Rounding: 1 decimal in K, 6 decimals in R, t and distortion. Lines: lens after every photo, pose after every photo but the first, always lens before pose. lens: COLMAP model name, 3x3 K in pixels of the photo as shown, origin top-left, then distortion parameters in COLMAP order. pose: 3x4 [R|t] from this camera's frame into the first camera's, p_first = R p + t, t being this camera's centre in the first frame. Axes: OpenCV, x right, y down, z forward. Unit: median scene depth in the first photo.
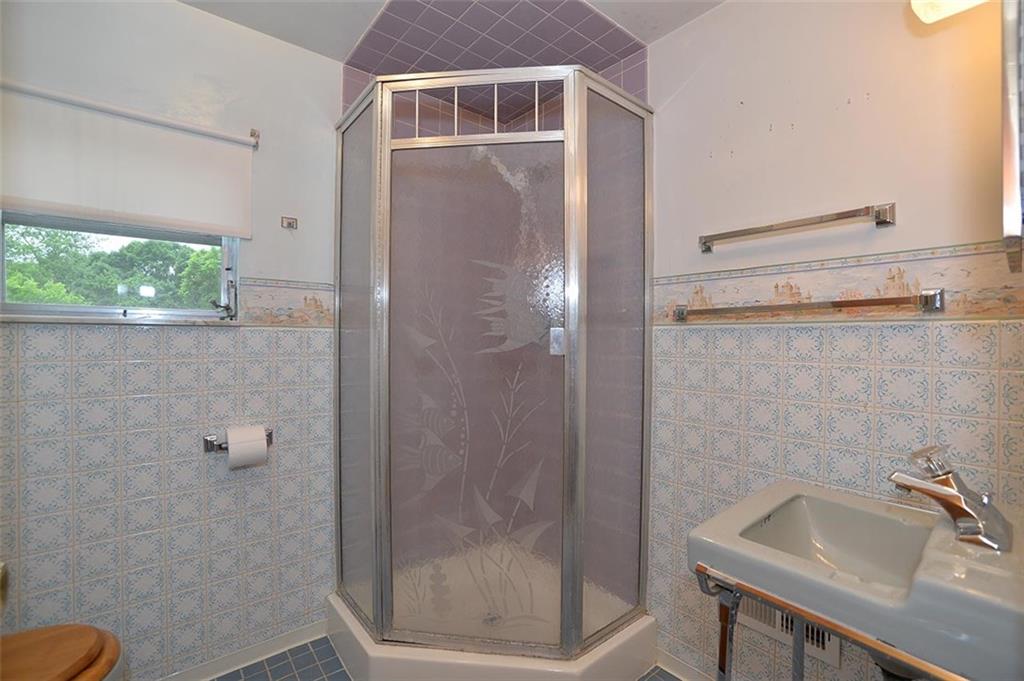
lens RADIAL K [[442.5, 0, 517.7], [0, 442.5, 339.7], [0, 0, 1]] dist [-0.004911, 0.000571]
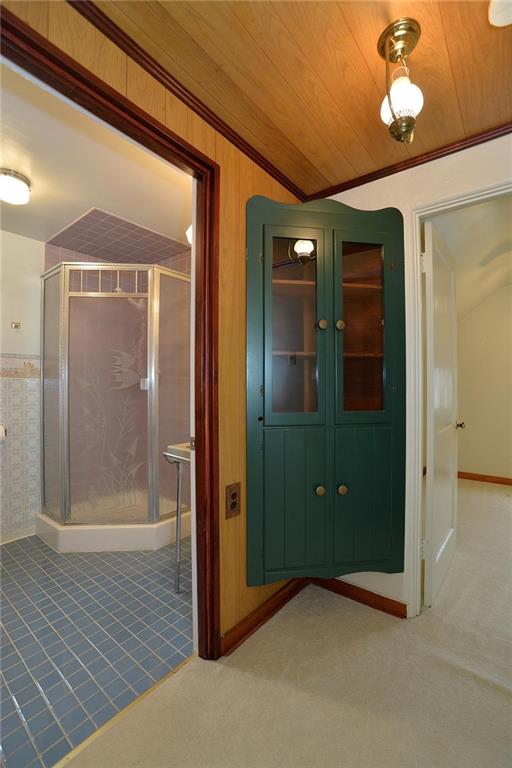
lens RADIAL K [[331.9, 0, 249.1], [0, 331.9, 384.0], [0, 0, 1]] dist [-0.004911, 0.000571]
pose [[0.985569, -0.001860, 0.169261, 0.266322], [0.002355, 0.999994, -0.002725, 0.007268], [-0.169255, 0.003084, 0.985567, -0.645859]]
